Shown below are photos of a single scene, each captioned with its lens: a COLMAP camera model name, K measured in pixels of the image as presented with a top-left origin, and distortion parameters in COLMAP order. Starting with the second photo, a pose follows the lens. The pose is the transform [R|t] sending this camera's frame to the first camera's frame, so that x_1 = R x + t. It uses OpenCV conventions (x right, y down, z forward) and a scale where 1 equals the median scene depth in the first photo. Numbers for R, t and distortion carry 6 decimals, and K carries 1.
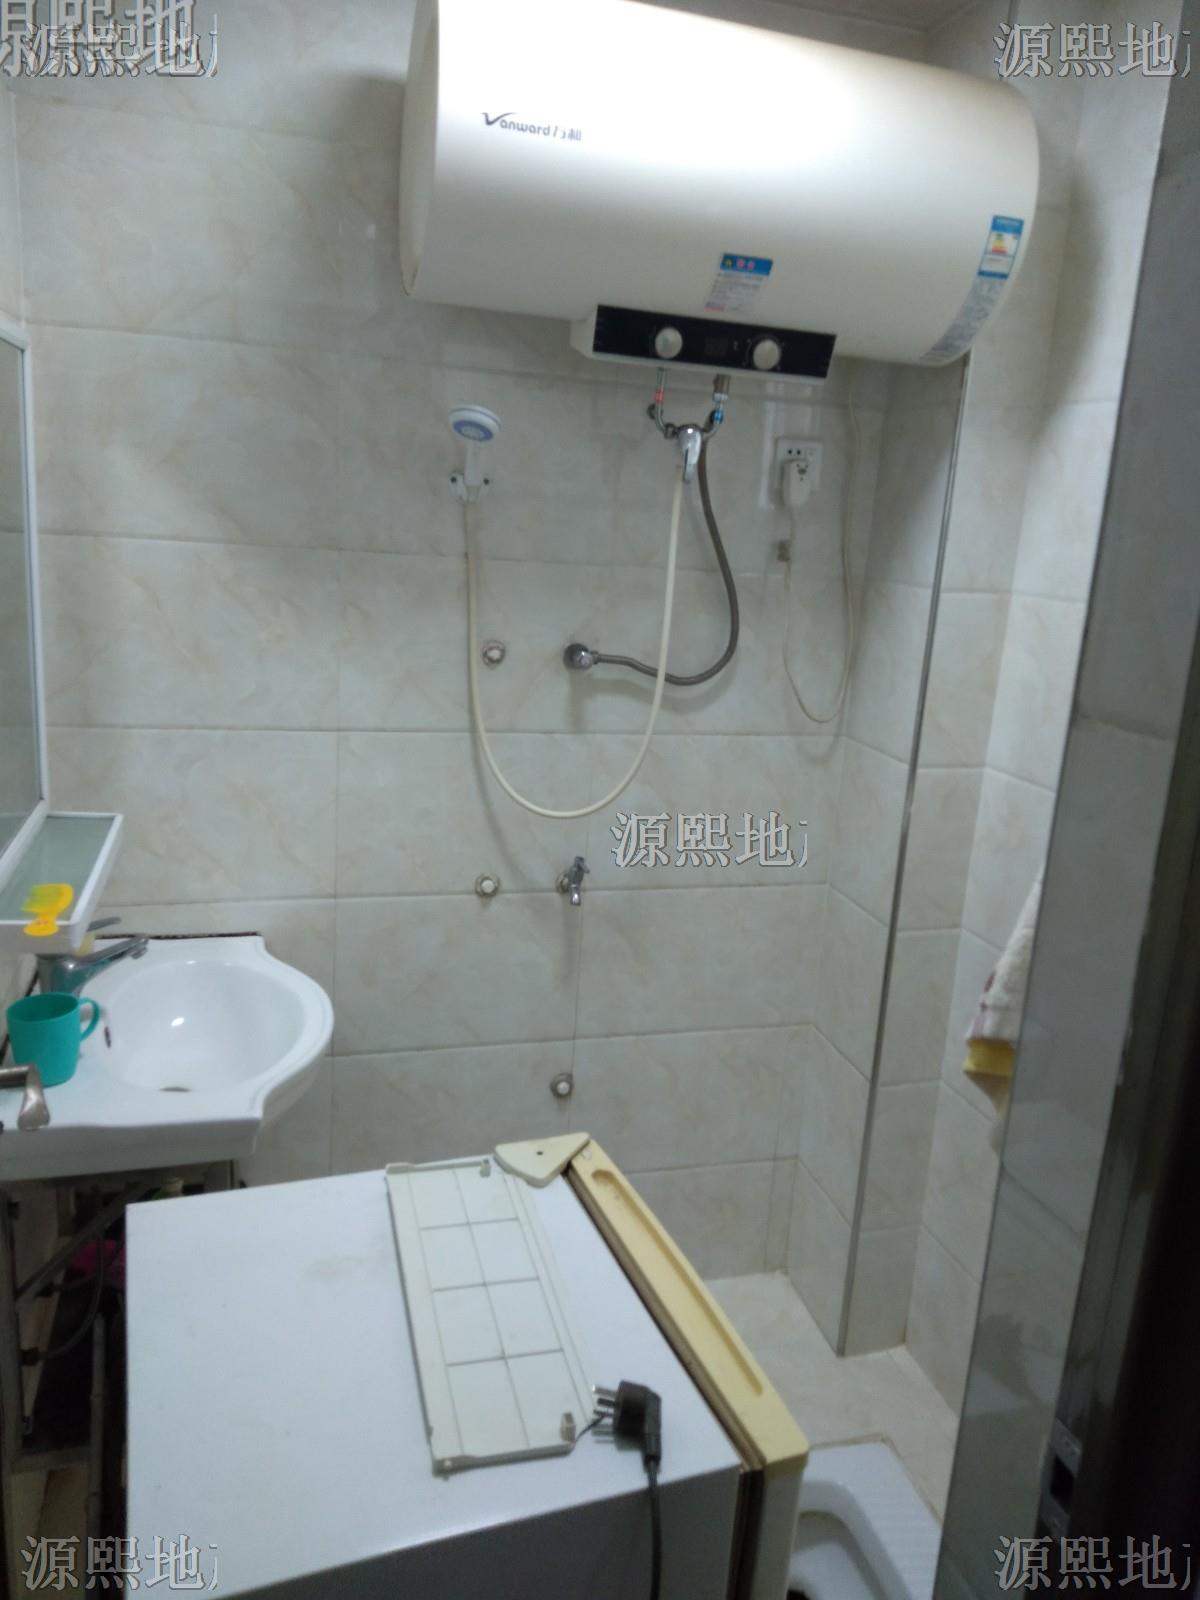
lens RADIAL K [[1175.2, 0, 602.0], [0, 1175.2, 797.8], [0, 0, 1]] dist [-0.034219, -0.001716]
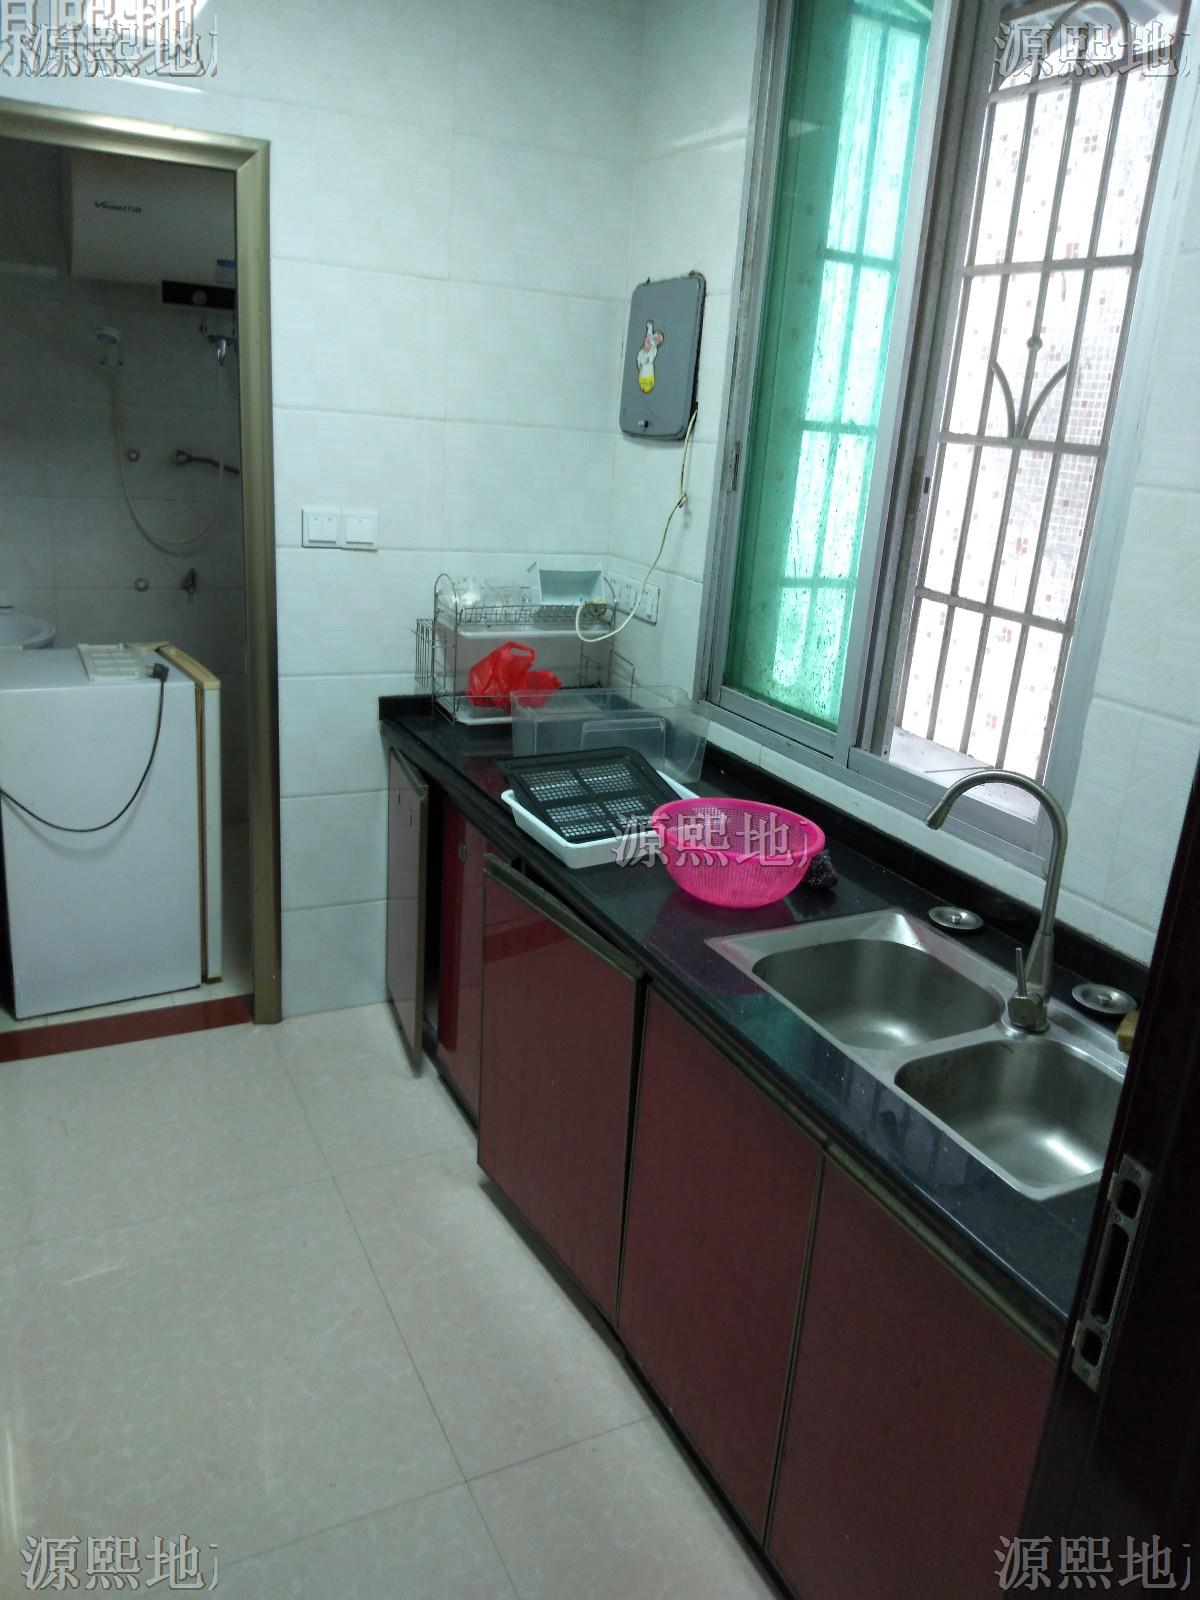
lens RADIAL K [[1175.2, 0, 601.4], [0, 1175.2, 797.2], [0, 0, 1]] dist [-0.034219, -0.001716]
pose [[0.979068, -0.056413, 0.195561, 0.263193], [0.036530, 0.993924, 0.103829, 0.272685], [-0.200230, -0.094511, 0.975180, -1.104136]]
